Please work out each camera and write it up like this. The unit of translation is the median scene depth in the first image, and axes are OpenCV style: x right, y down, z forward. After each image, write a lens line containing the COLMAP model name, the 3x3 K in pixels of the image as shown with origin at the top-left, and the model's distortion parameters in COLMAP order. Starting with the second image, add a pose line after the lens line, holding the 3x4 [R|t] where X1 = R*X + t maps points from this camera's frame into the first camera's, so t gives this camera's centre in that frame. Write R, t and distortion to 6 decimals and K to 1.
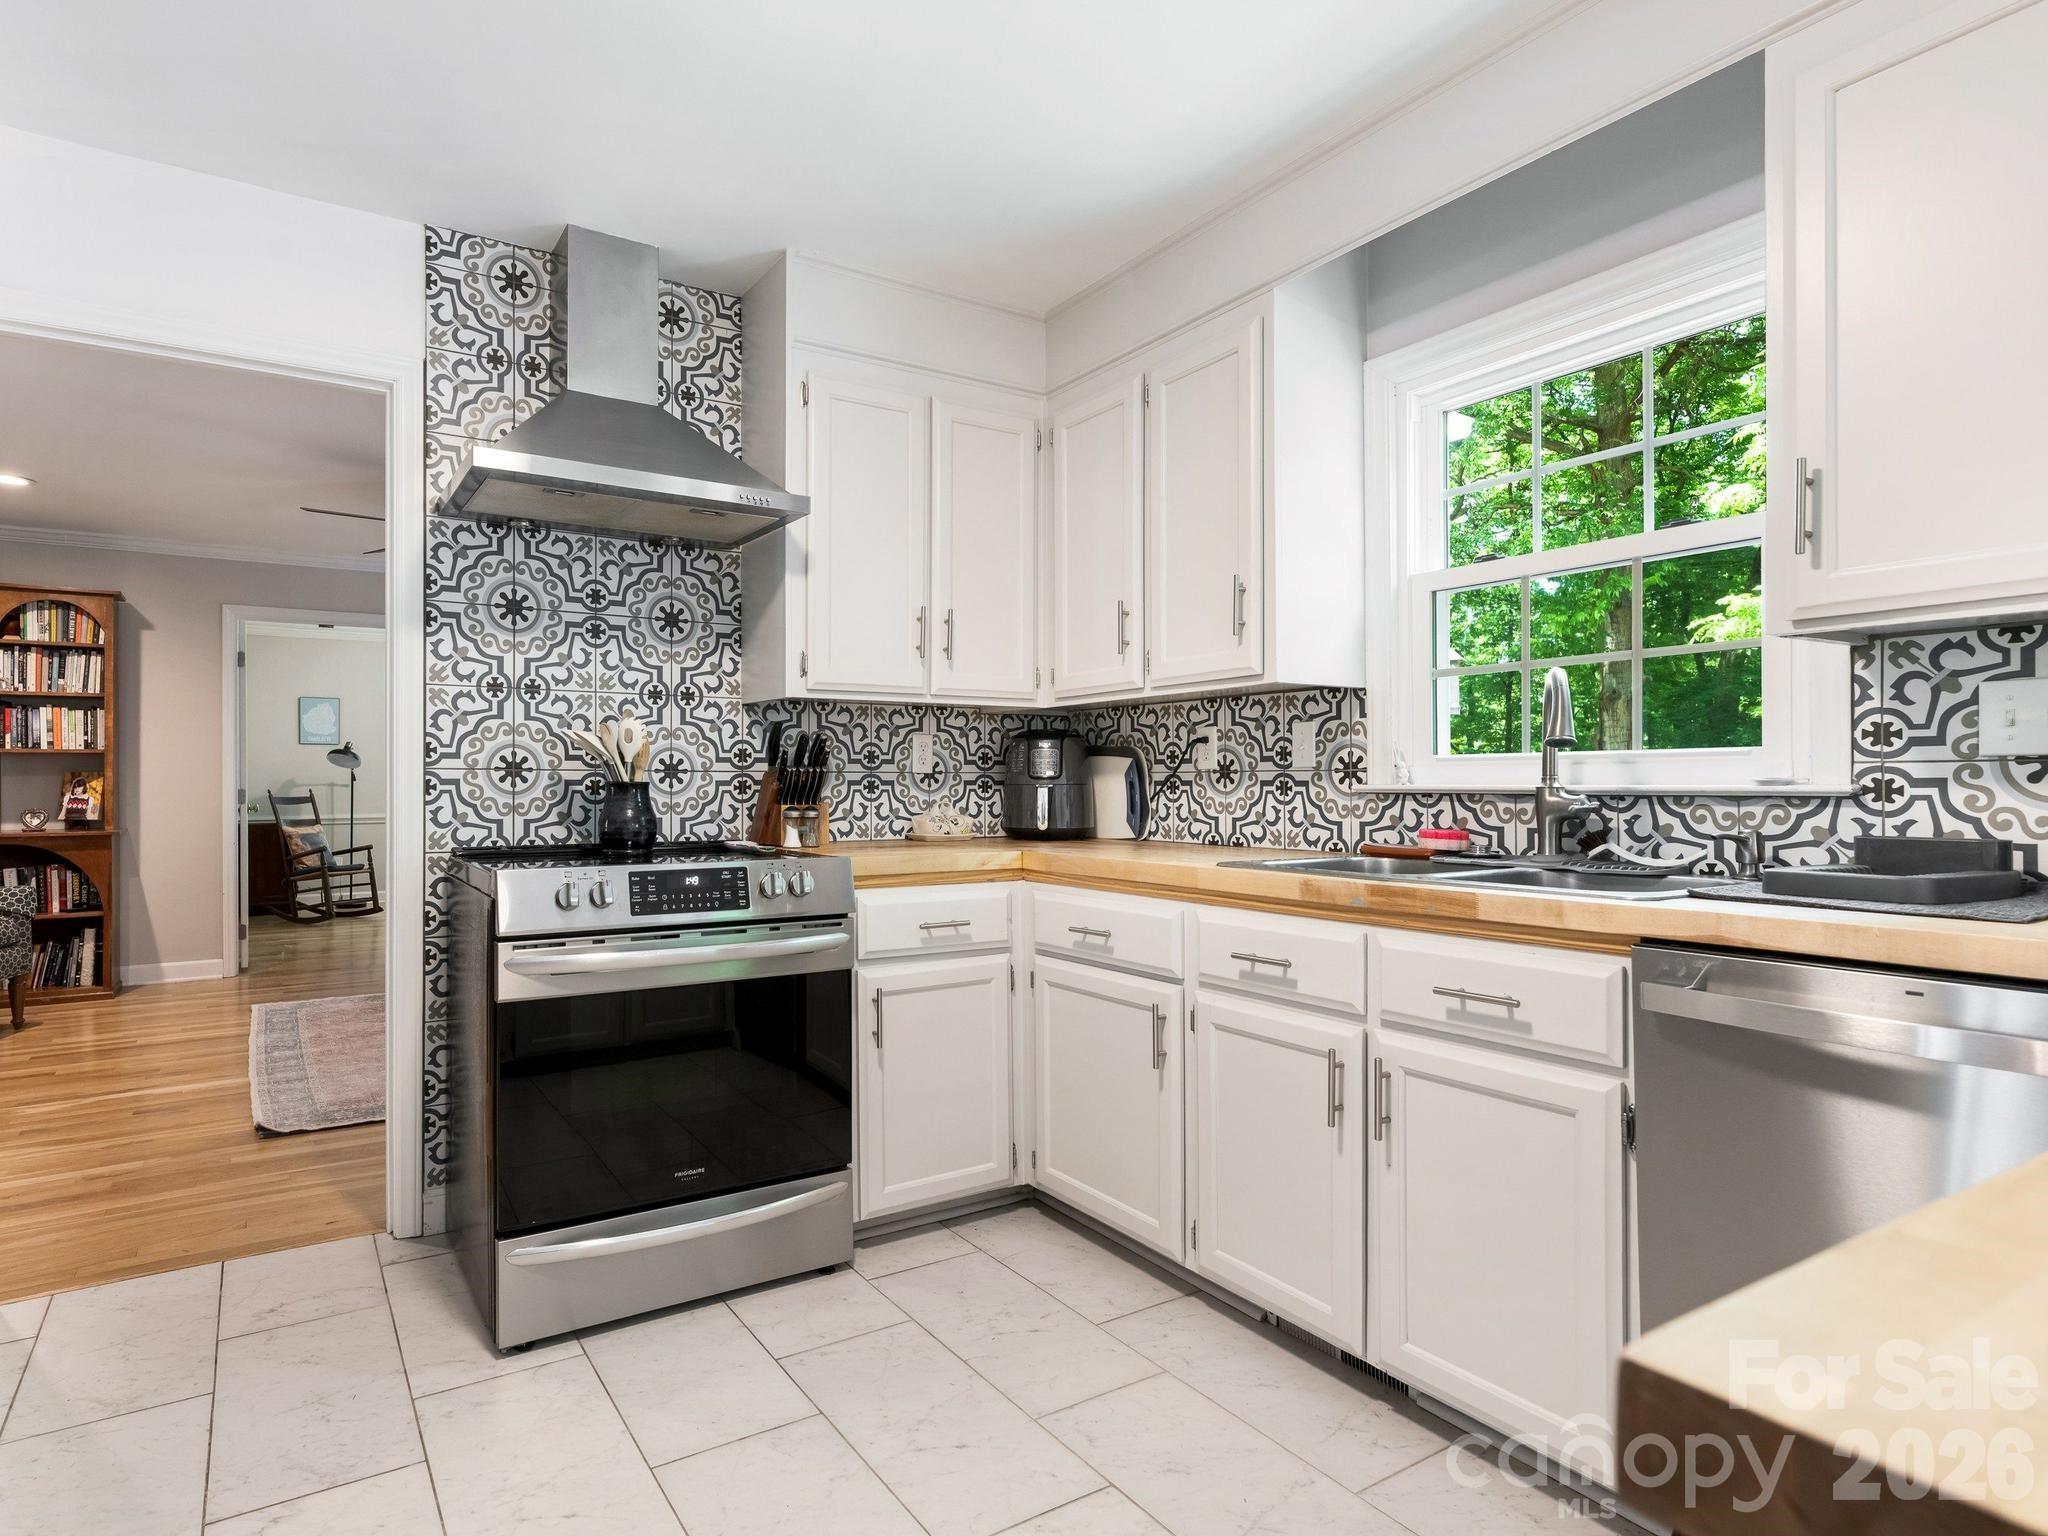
lens RADIAL K [[1165.6, 0, 1018.1], [0, 1165.6, 767.5], [0, 0, 1]] dist [0.017526, -0.001550]
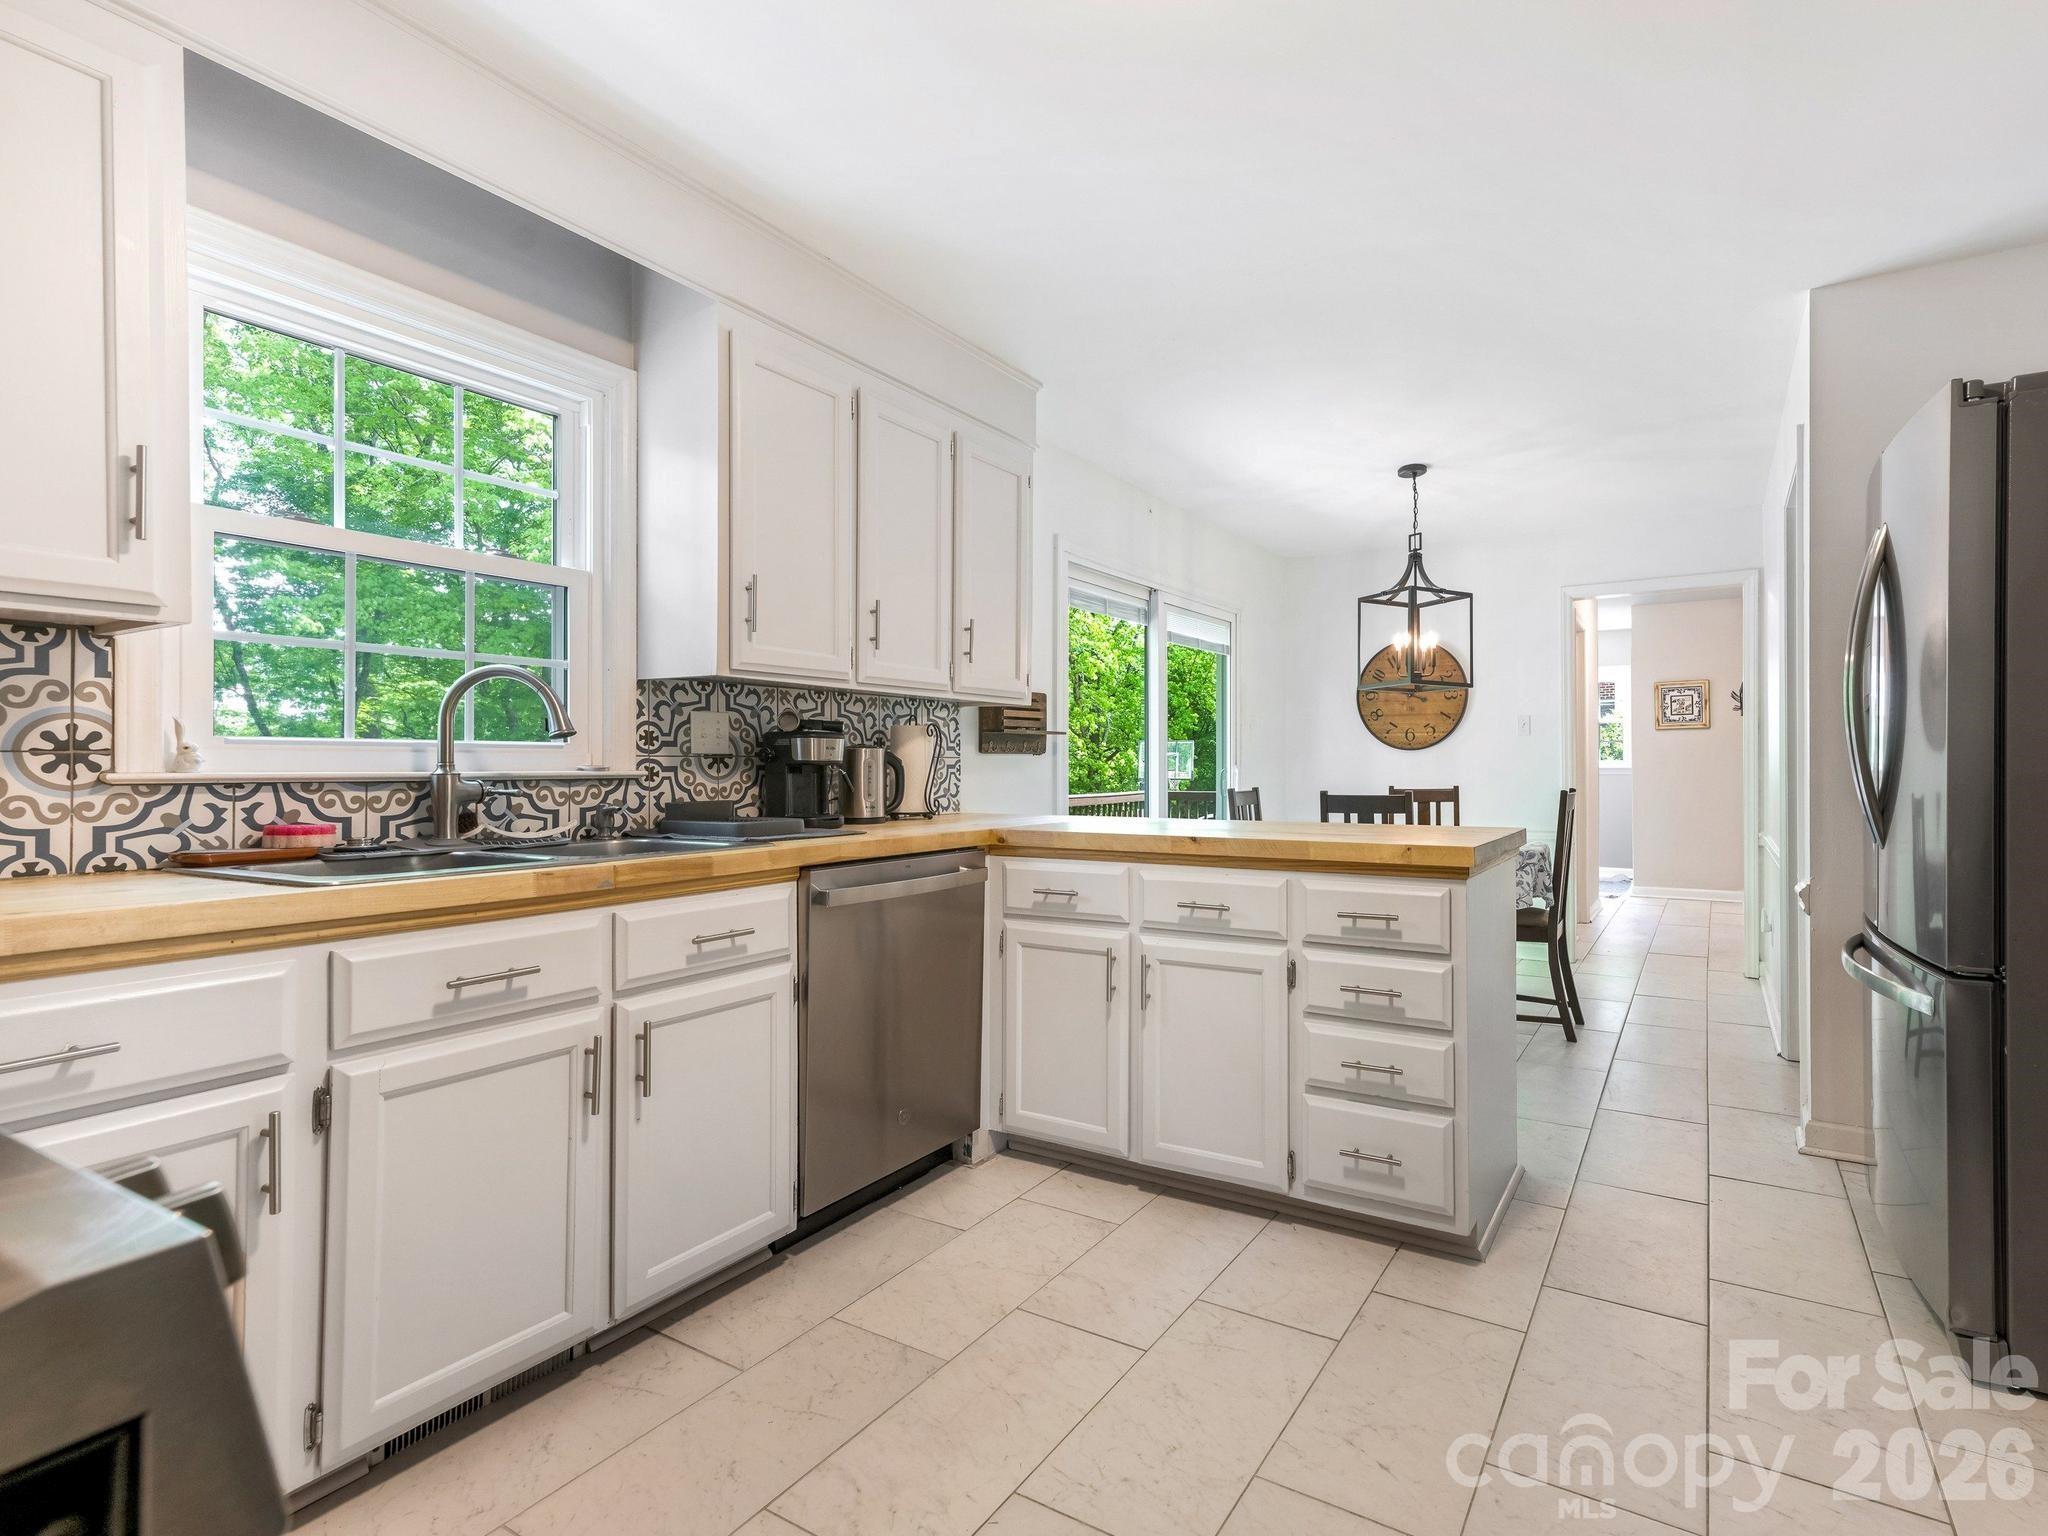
lens RADIAL K [[995.5, 0, 1022.6], [0, 995.5, 765.7], [0, 0, 1]] dist [0.001305, 0.000634]
pose [[-0.384008, 0.005224, 0.923315, -0.598975], [-0.008063, 0.999927, -0.009011, 0.014357], [-0.923294, -0.010904, -0.383938, 0.916110]]
